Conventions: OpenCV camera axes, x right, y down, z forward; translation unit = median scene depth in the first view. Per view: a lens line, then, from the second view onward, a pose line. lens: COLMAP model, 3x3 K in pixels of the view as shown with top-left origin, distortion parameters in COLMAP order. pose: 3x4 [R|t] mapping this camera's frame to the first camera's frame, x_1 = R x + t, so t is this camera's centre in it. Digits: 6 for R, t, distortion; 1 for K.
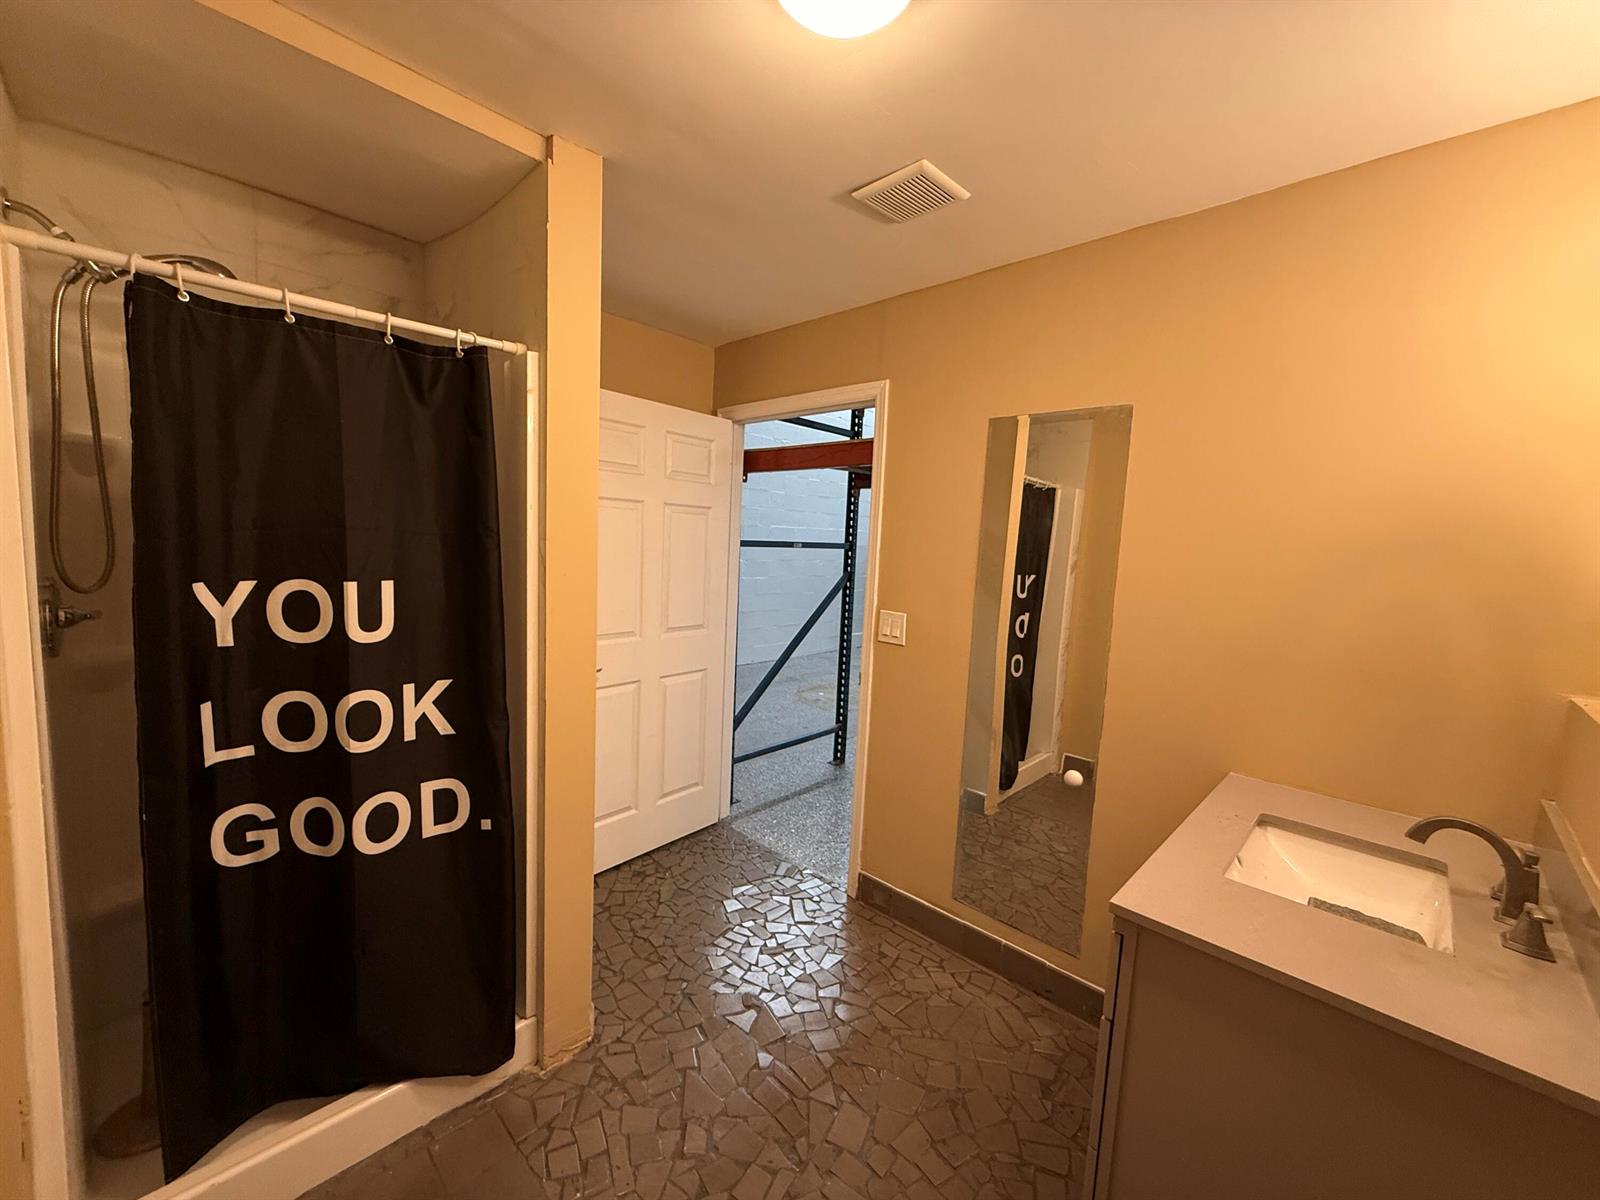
lens RADIAL K [[636.7, 0, 800.0], [0, 636.7, 600.0], [0, 0, 1]] dist [0.000056, 0.000005]
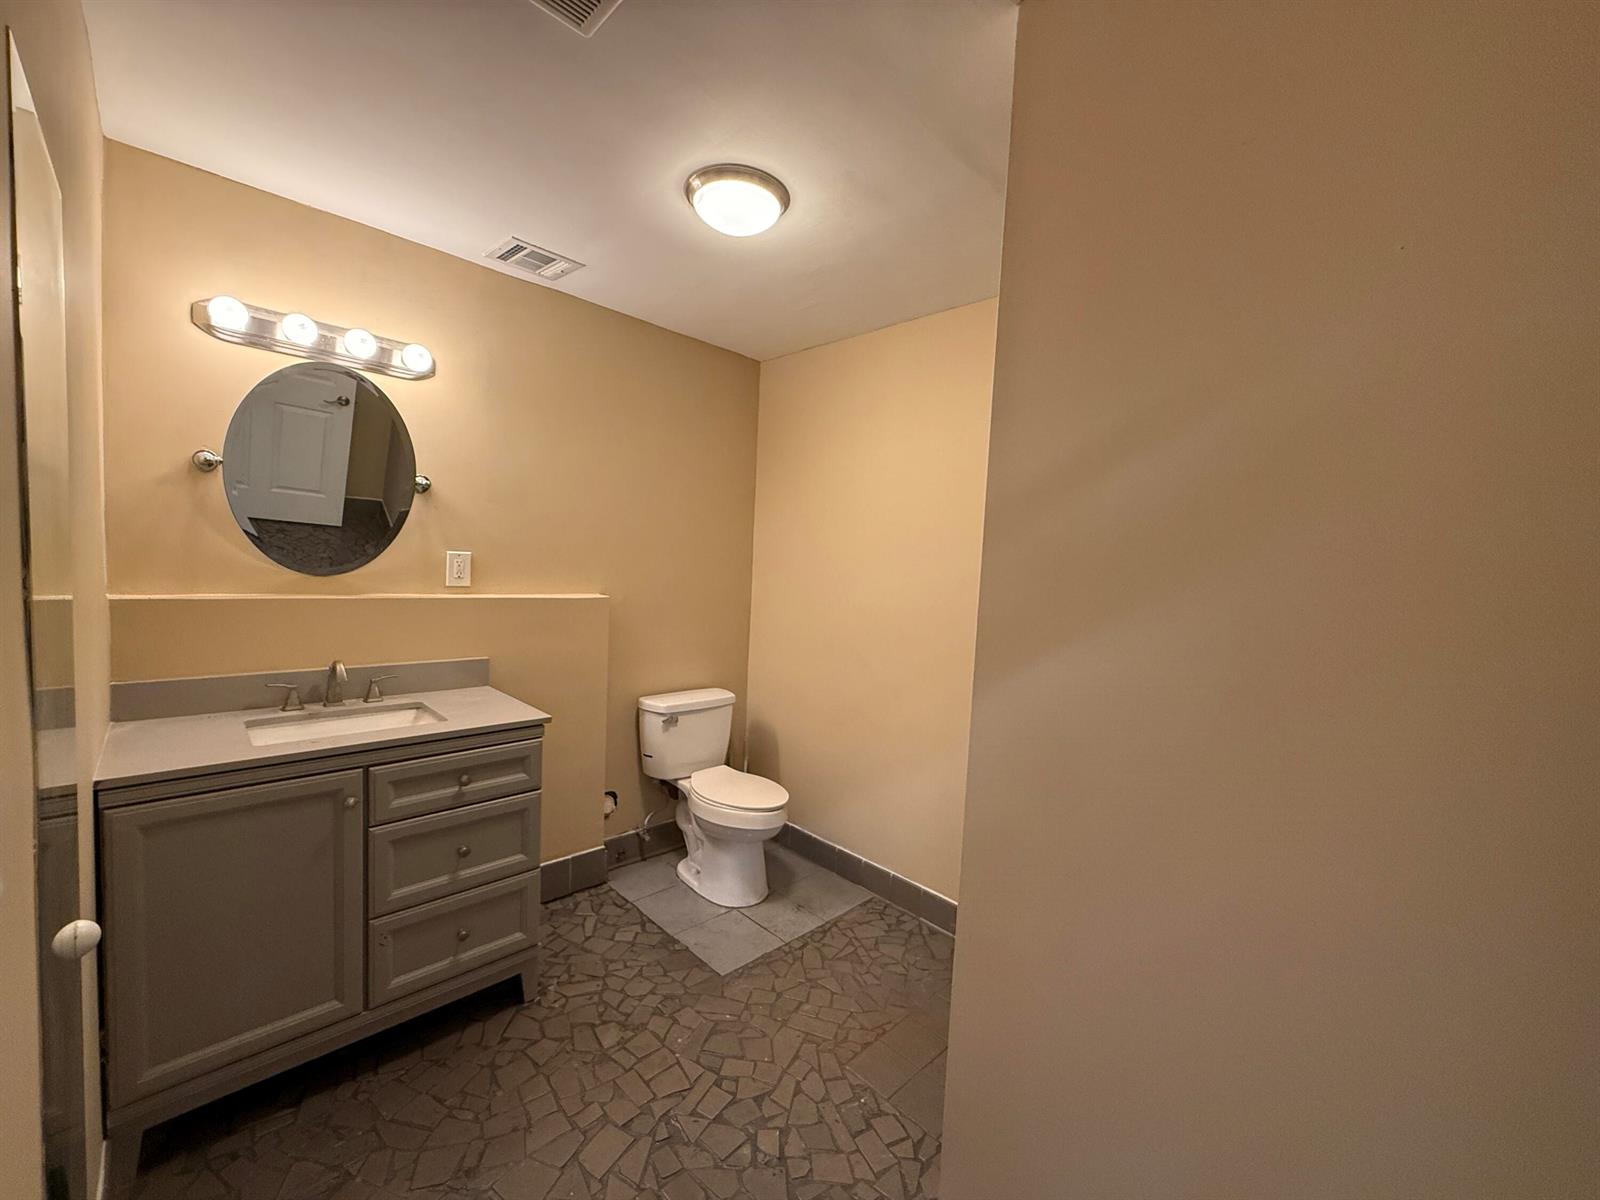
lens RADIAL K [[636.7, 0, 800.0], [0, 636.7, 600.0], [0, 0, 1]] dist [0.000056, 0.000005]
pose [[-0.995398, -0.094646, 0.015033, -0.149108], [-0.090897, 0.982140, 0.164741, -0.146364], [-0.030356, 0.162617, -0.986222, 1.854567]]
